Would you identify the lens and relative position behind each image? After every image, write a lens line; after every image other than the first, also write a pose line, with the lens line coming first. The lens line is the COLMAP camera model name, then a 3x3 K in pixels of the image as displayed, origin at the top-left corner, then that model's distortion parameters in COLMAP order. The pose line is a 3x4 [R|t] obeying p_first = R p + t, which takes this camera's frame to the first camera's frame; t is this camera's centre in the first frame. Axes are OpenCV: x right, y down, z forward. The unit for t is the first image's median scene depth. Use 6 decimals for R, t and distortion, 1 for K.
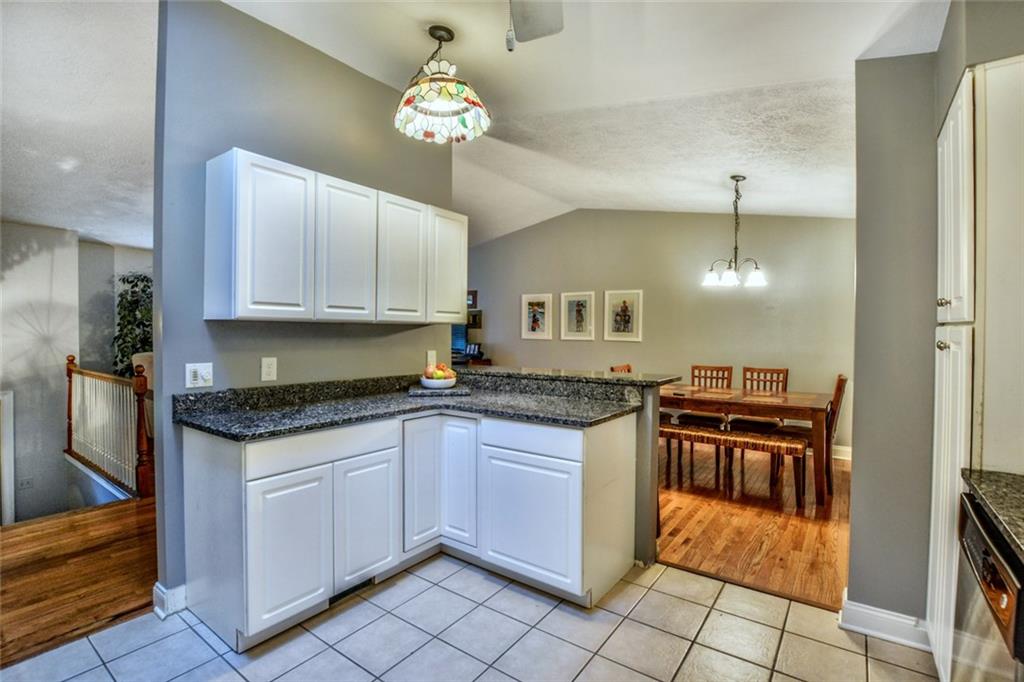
lens RADIAL K [[477.0, 0, 512.0], [0, 477.0, 341.0], [0, 0, 1]] dist [-0.003034, -0.000185]
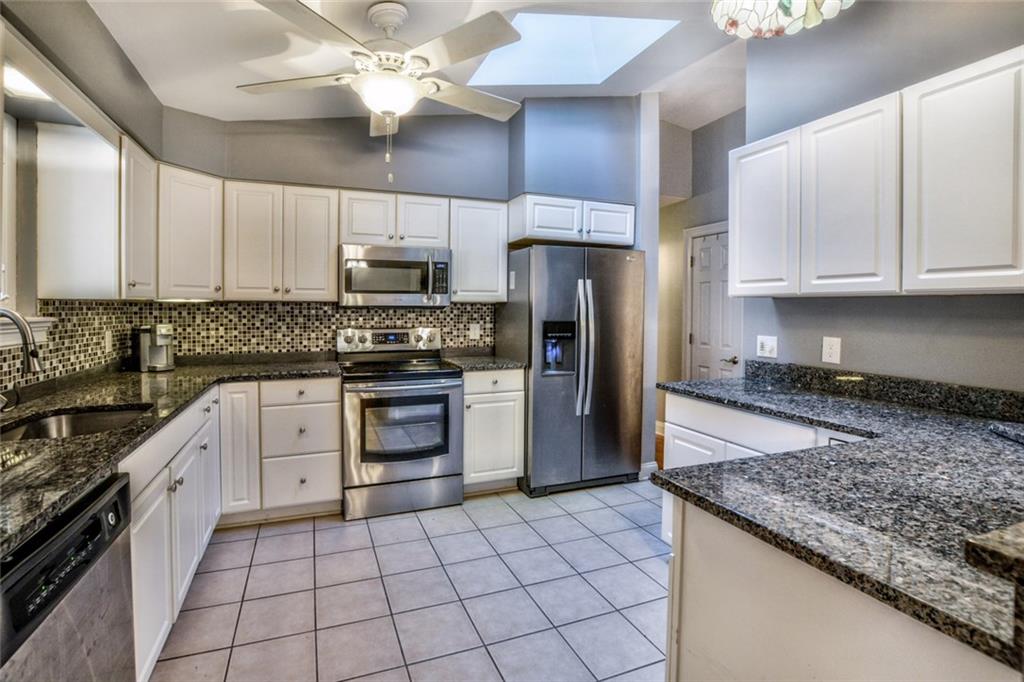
lens RADIAL K [[522.0, 0, 510.6], [0, 522.0, 315.1], [0, 0, 1]] dist [-0.000160, -0.000104]
pose [[-0.517851, 0.008802, -0.855426, 0.674727], [-0.020953, 0.999517, 0.022970, -0.017782], [0.855214, 0.029819, -0.517416, 1.030449]]
